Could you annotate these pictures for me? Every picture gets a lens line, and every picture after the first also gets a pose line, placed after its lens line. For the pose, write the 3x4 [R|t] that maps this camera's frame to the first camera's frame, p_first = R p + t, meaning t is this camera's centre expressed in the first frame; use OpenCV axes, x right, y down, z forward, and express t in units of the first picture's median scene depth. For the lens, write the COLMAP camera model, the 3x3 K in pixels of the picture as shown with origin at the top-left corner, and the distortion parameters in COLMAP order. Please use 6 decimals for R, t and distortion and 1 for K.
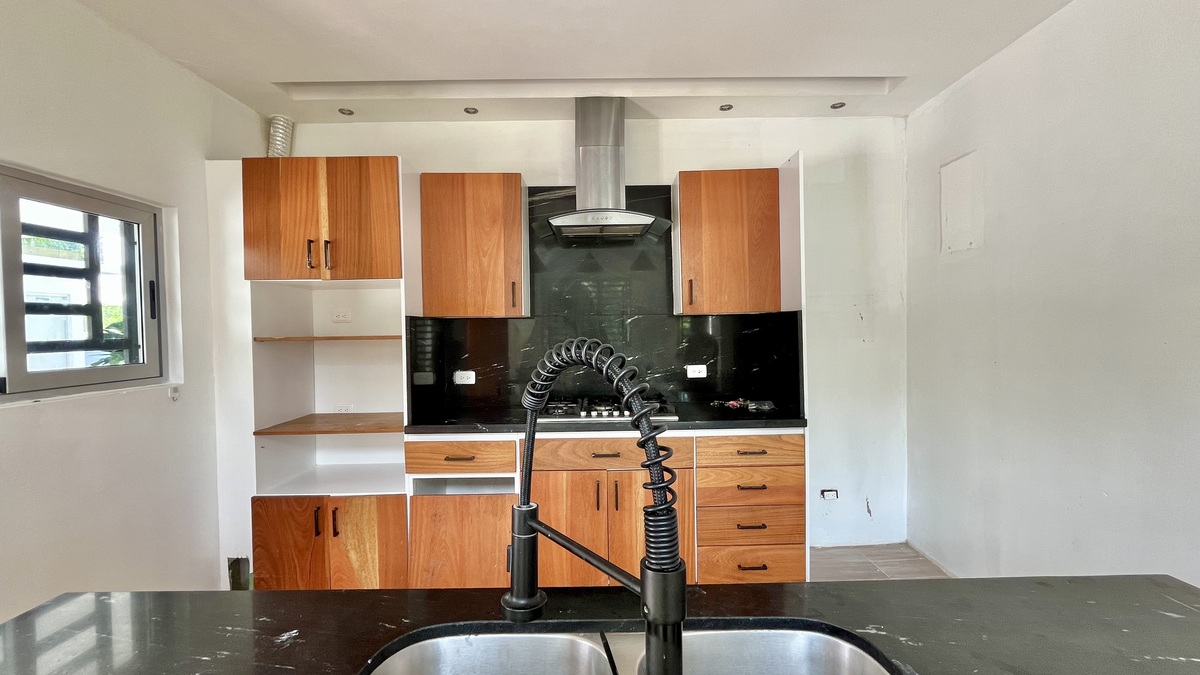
lens RADIAL K [[490.8, 0, 600.7], [0, 490.8, 337.1], [0, 0, 1]] dist [-0.000392, -0.000618]
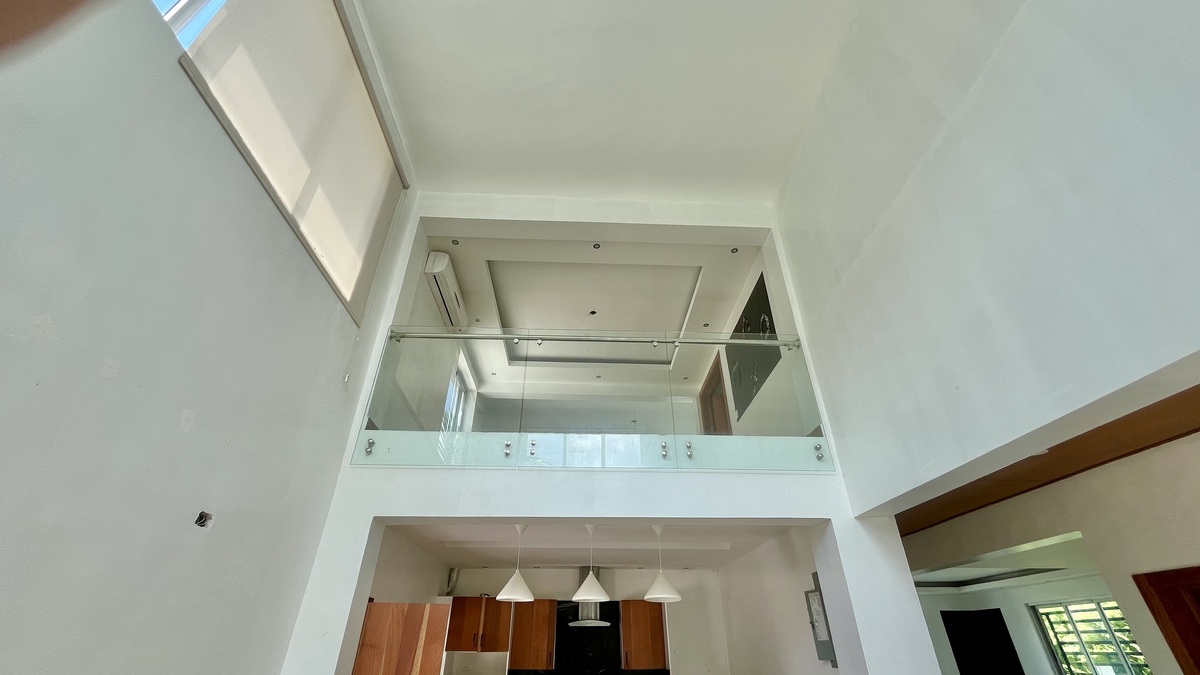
lens RADIAL K [[490.8, 0, 598.5], [0, 490.8, 338.9], [0, 0, 1]] dist [-0.000392, -0.000618]
pose [[0.999570, 0.025319, 0.014777, -0.023023], [-0.012989, 0.834391, -0.551020, -0.072512], [-0.026281, 0.550592, 0.834361, -1.739037]]
